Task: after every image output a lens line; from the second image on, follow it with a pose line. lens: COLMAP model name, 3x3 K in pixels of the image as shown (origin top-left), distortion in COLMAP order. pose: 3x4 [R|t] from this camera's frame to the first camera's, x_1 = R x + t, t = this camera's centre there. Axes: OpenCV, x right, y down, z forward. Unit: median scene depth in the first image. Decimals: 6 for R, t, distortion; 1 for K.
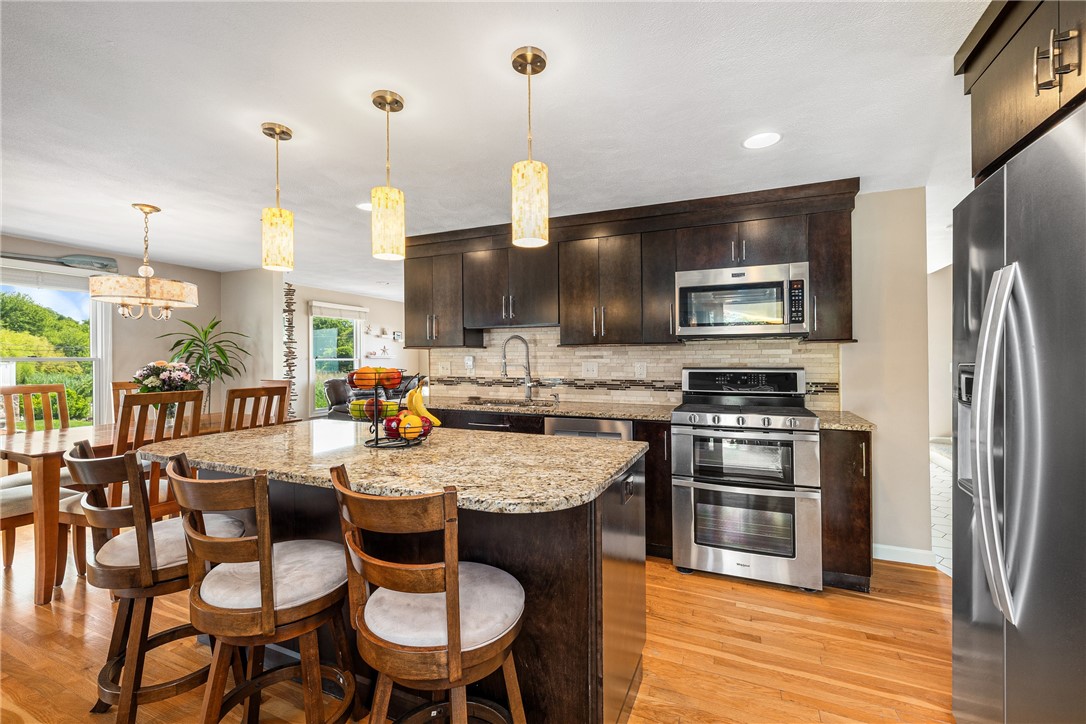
lens RADIAL K [[457.7, 0, 542.6], [0, 457.7, 362.8], [0, 0, 1]] dist [-0.001332, 0.000179]
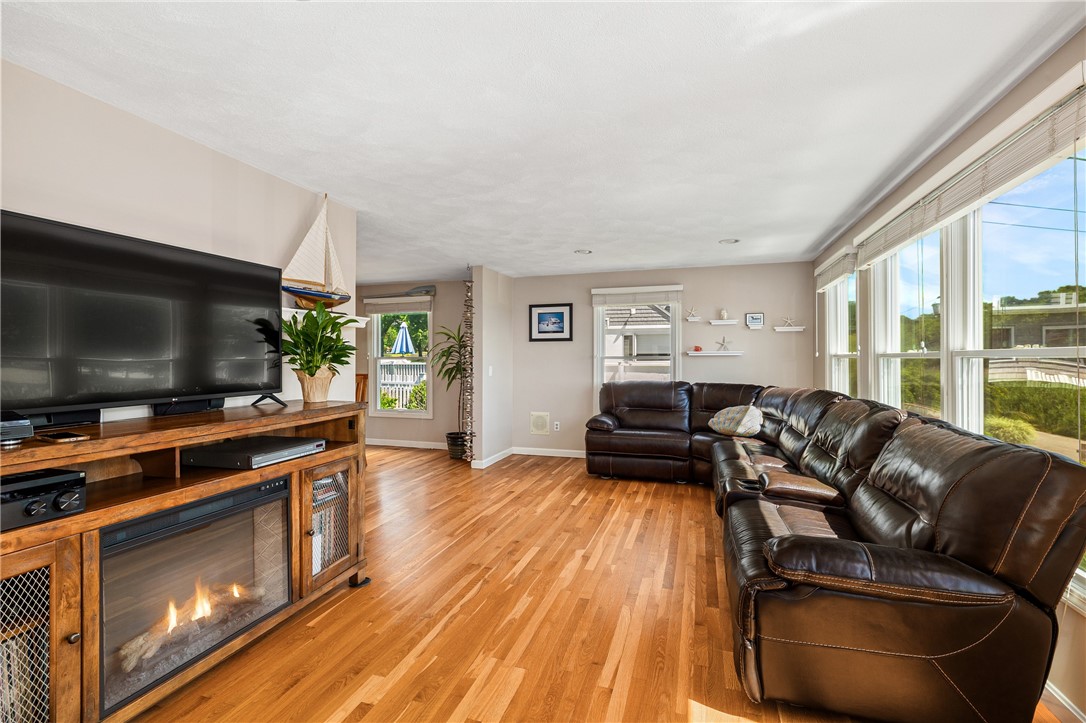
lens RADIAL K [[491.8, 0, 545.2], [0, 491.8, 357.8], [0, 0, 1]] dist [0.002018, -0.000284]
pose [[0.111157, 0.000222, -0.993803, 0.578479], [-0.004366, 0.999990, -0.000265, -0.009269], [0.993793, 0.004369, 0.111157, 1.169556]]
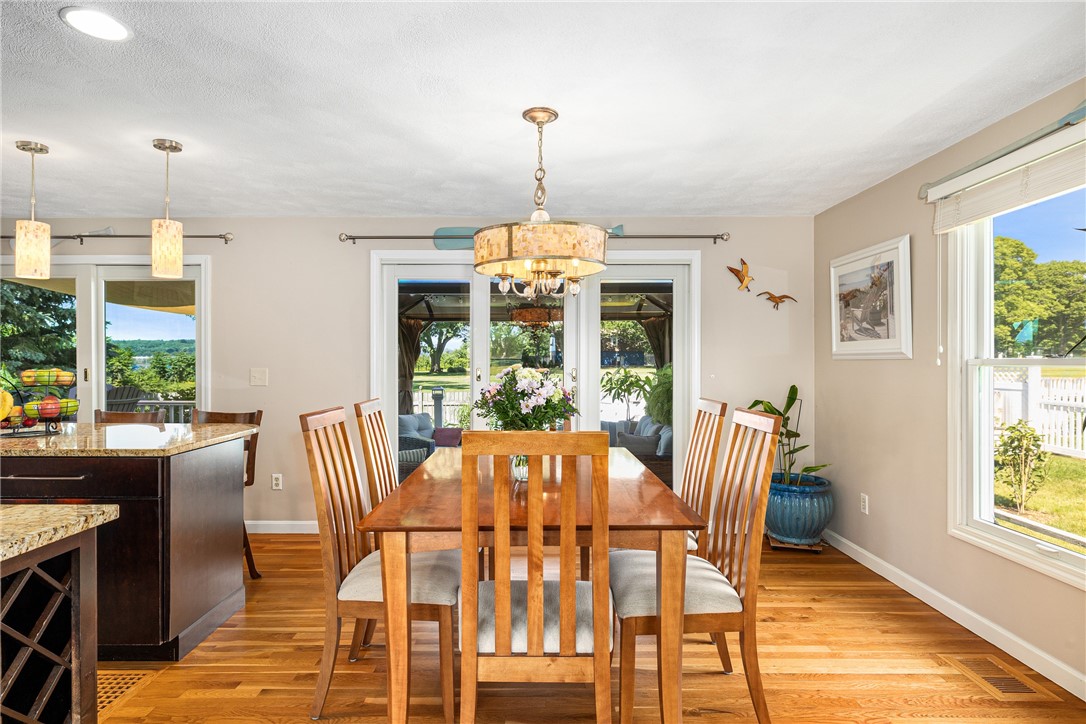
lens RADIAL K [[581.6, 0, 536.8], [0, 581.6, 360.3], [0, 0, 1]] dist [0.002749, 0.000783]
pose [[-0.912610, -0.001666, -0.408829, -0.374057], [-0.002813, 0.999994, 0.002204, -0.008147], [0.408822, 0.003161, -0.912609, 1.177690]]
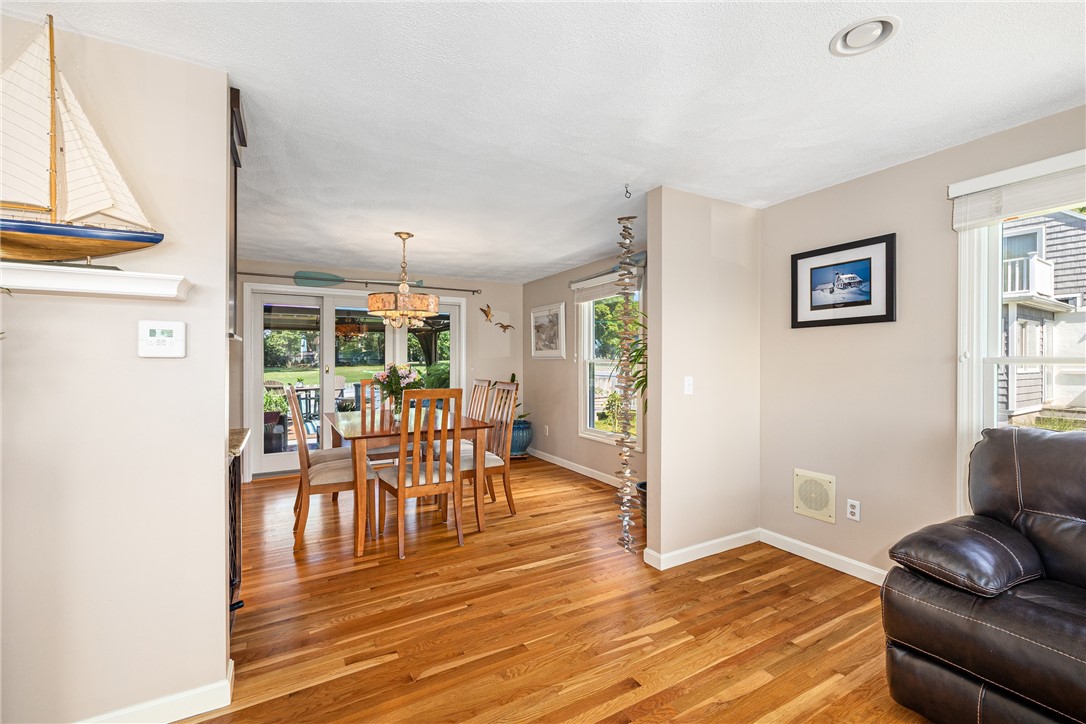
lens RADIAL K [[457.7, 0, 542.6], [0, 457.7, 362.8], [0, 0, 1]] dist [-0.001332, 0.000179]
pose [[-0.593508, 0.004449, -0.804816, -0.077854], [-0.003425, 0.999962, 0.008054, -0.009961], [0.804821, 0.007536, -0.593470, 1.381674]]
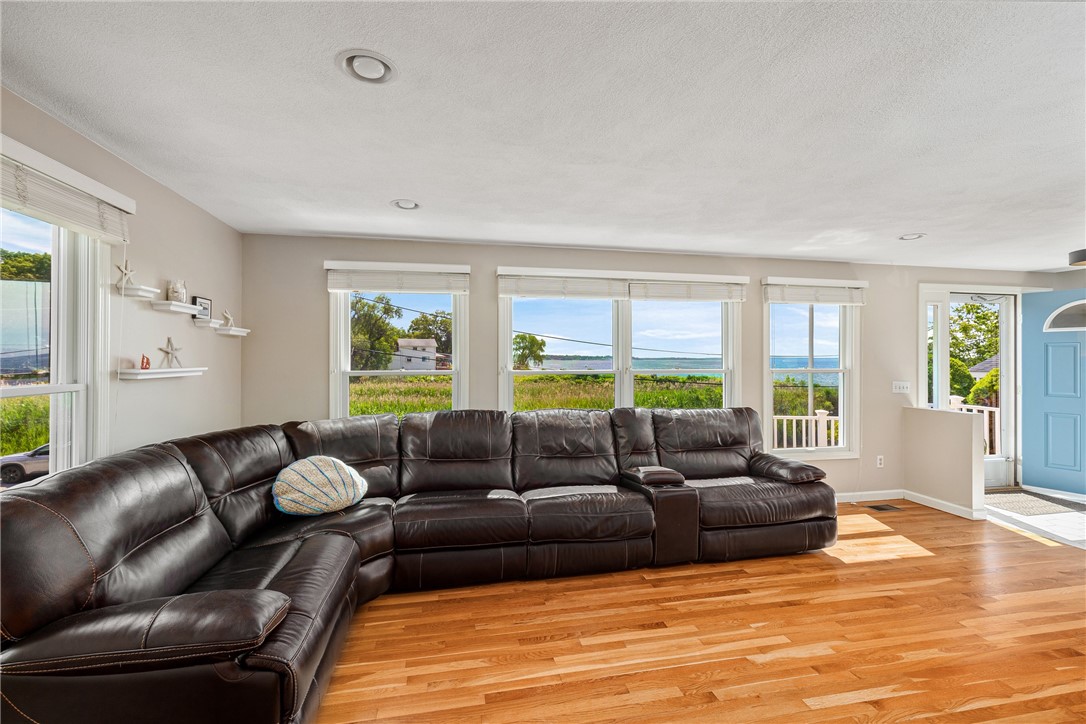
lens RADIAL K [[457.7, 0, 542.6], [0, 457.7, 362.8], [0, 0, 1]] dist [-0.001332, 0.000179]
pose [[0.820621, 0.002248, 0.571469, -0.547170], [0.001085, 0.999984, -0.005492, -0.031680], [-0.571472, 0.005127, 0.820605, 1.041030]]
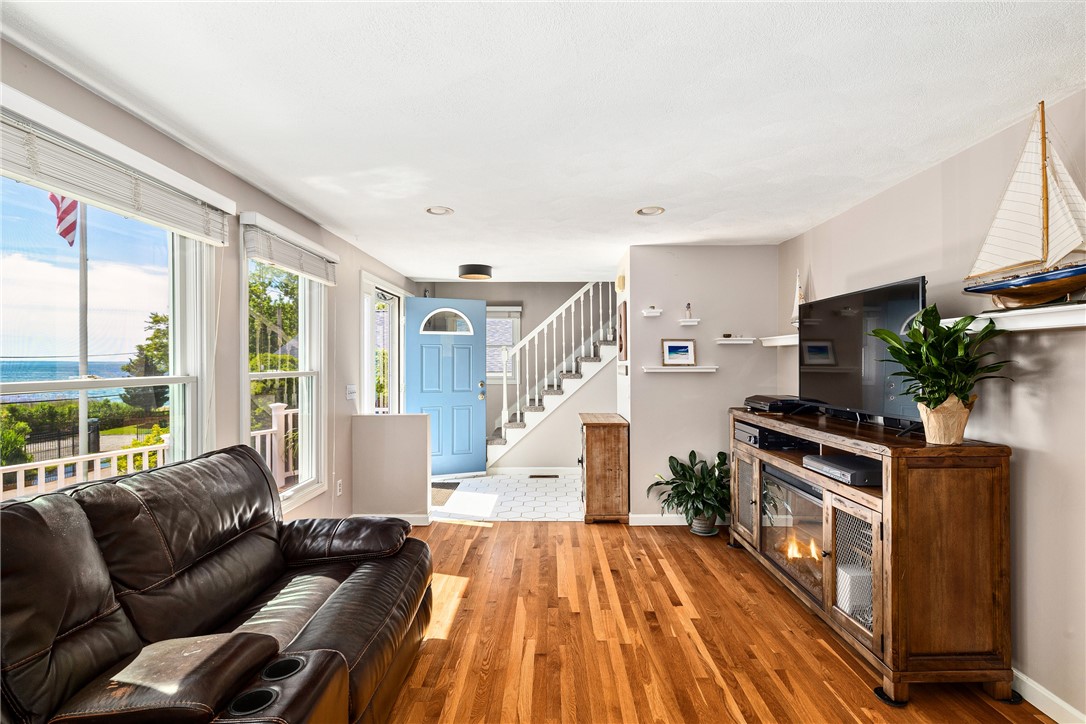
lens RADIAL K [[520.7, 0, 547.8], [0, 520.7, 361.8], [0, 0, 1]] dist [0.000112, 0.000052]
pose [[-0.402656, 0.007788, 0.915318, -0.339571], [0.013661, 0.999904, -0.002498, -0.030511], [-0.915249, 0.011498, -0.402724, 1.468069]]
